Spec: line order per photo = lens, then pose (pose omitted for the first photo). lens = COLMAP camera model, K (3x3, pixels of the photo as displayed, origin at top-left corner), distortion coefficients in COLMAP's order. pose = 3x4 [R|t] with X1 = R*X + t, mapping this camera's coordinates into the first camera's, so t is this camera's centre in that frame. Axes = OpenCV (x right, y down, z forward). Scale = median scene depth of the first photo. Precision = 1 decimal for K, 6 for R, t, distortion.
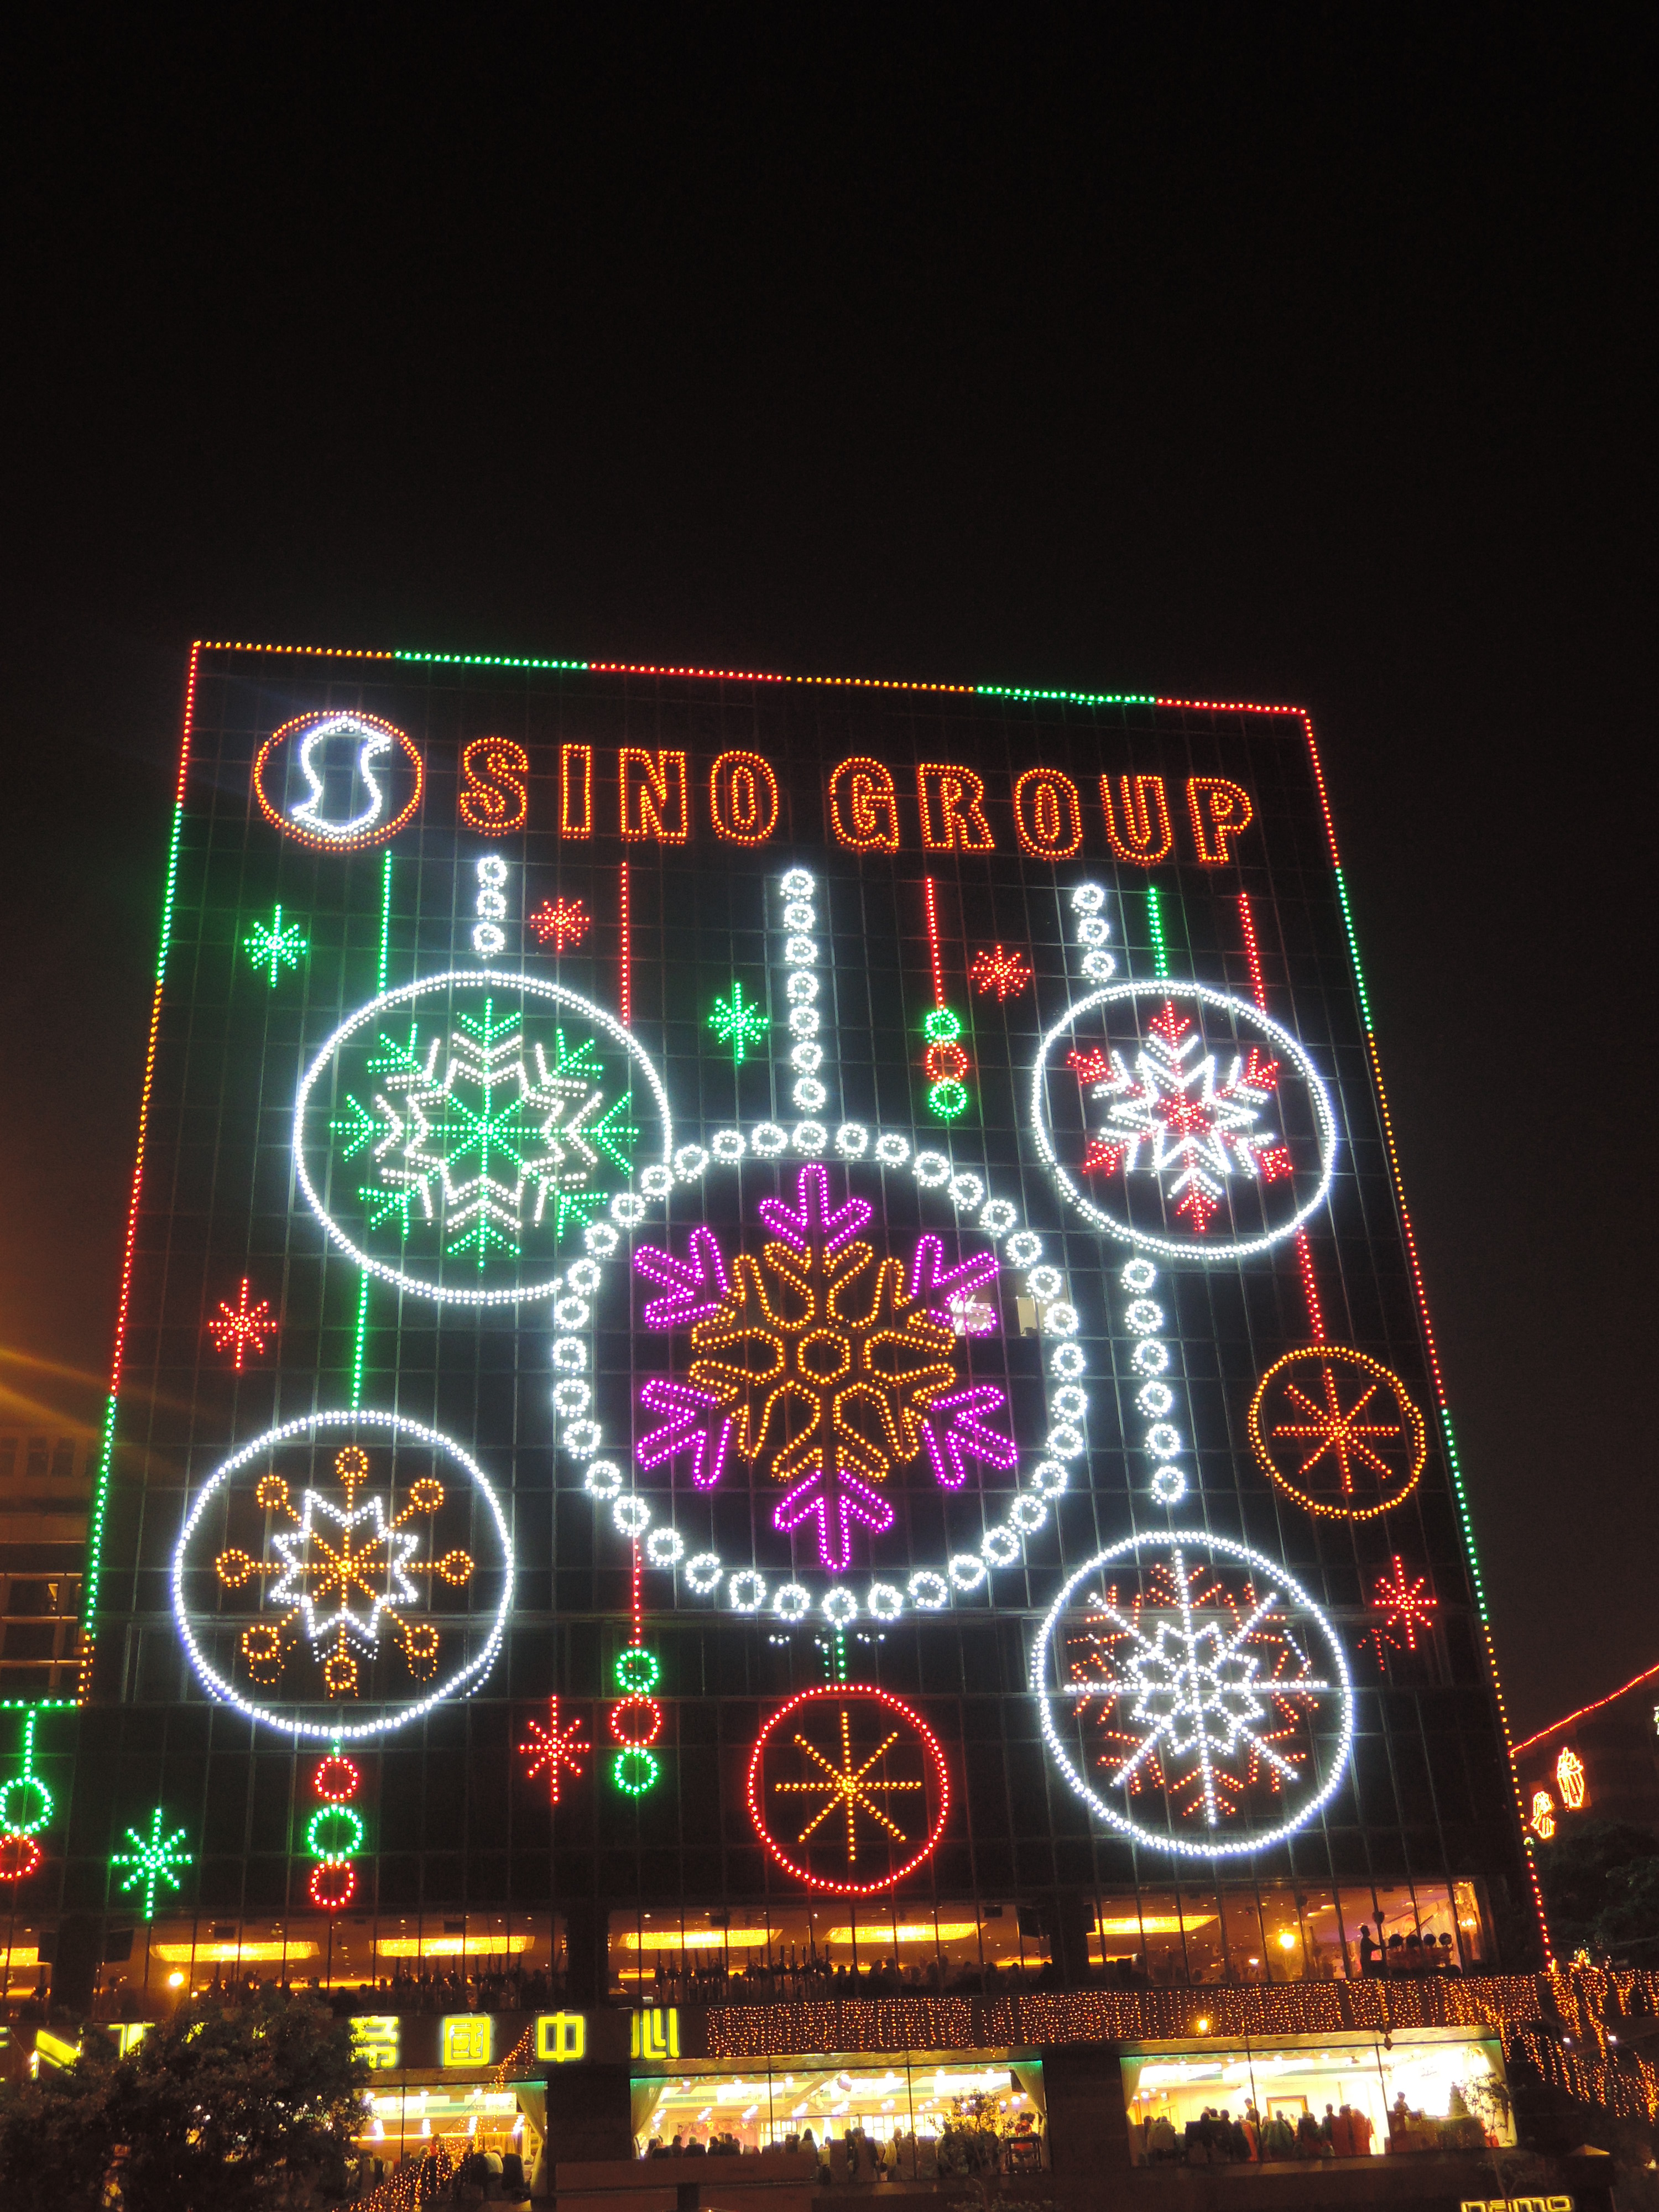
lens RADIAL K [[2246.1, 0, 840.9], [0, 2246.1, 1094.9], [0, 0, 1]] dist [-0.020915, -0.028542]
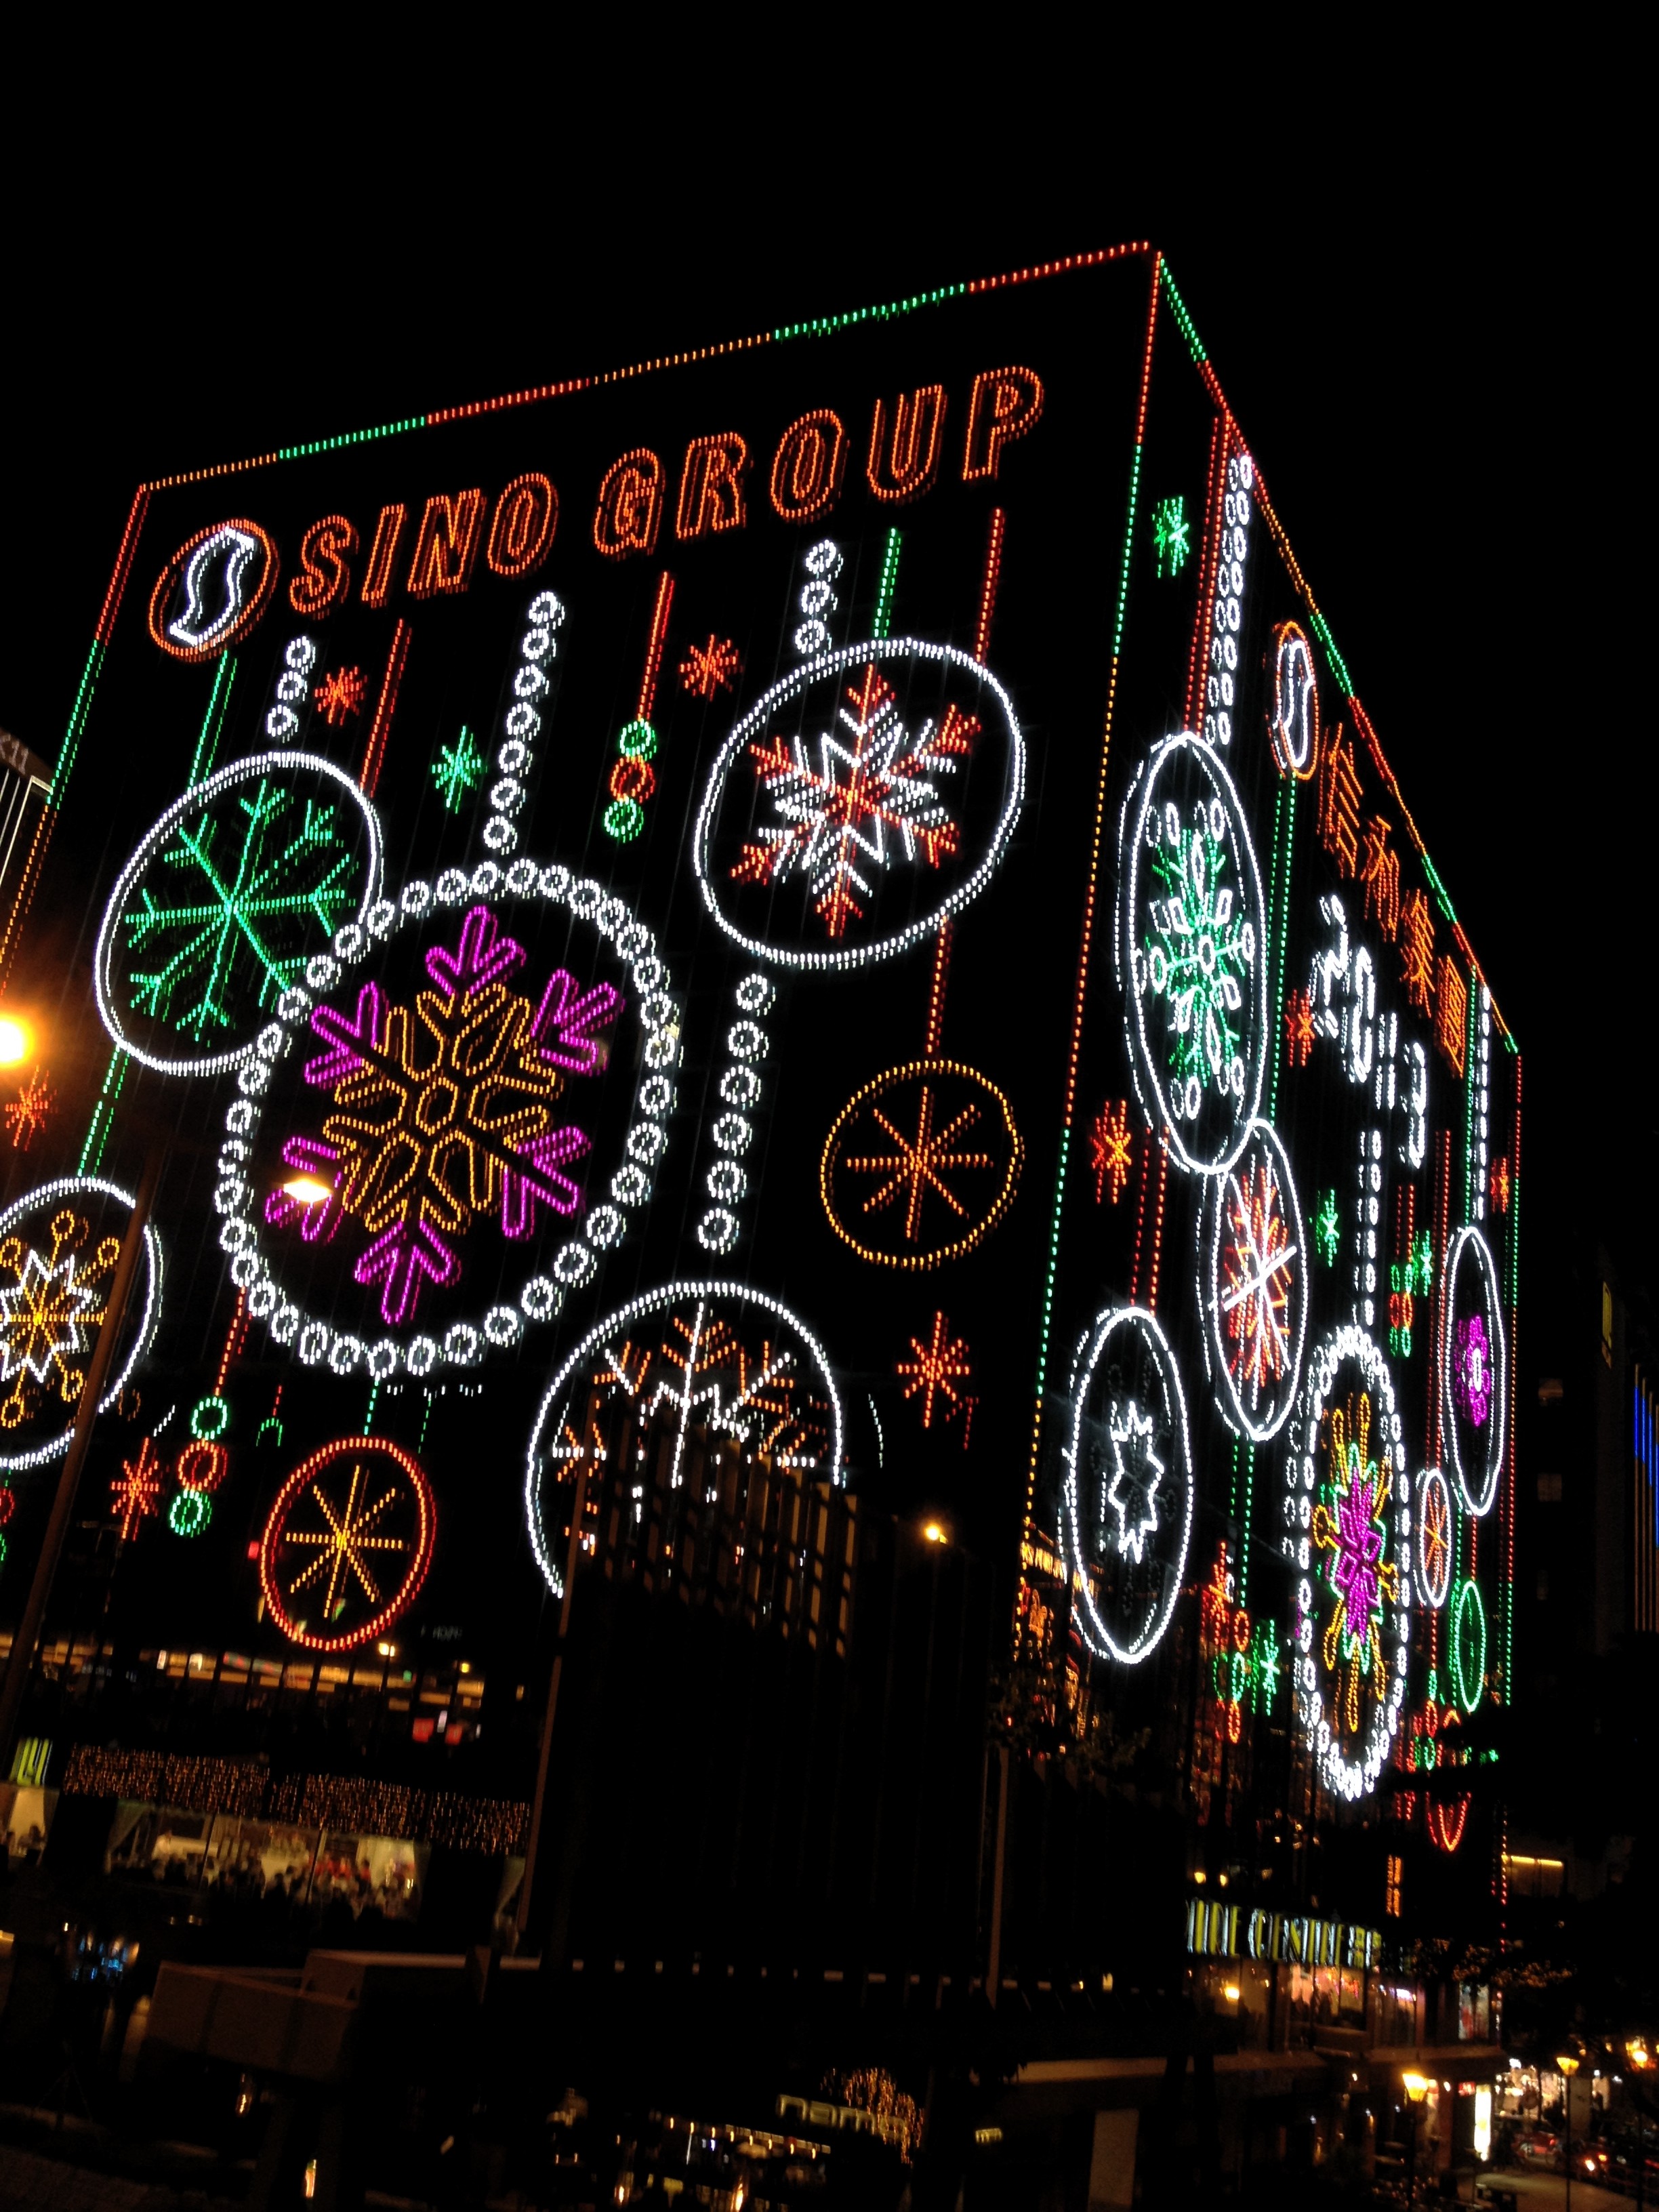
lens RADIAL K [[2054.4, 0, 842.6], [0, 2054.4, 1088.8], [0, 0, 1]] dist [0.168882, -0.382579]
pose [[0.798923, -0.053749, -0.599026, 0.657664], [0.129723, 0.987955, 0.084366, 0.054496], [0.587276, -0.145109, 0.796272, 0.376062]]
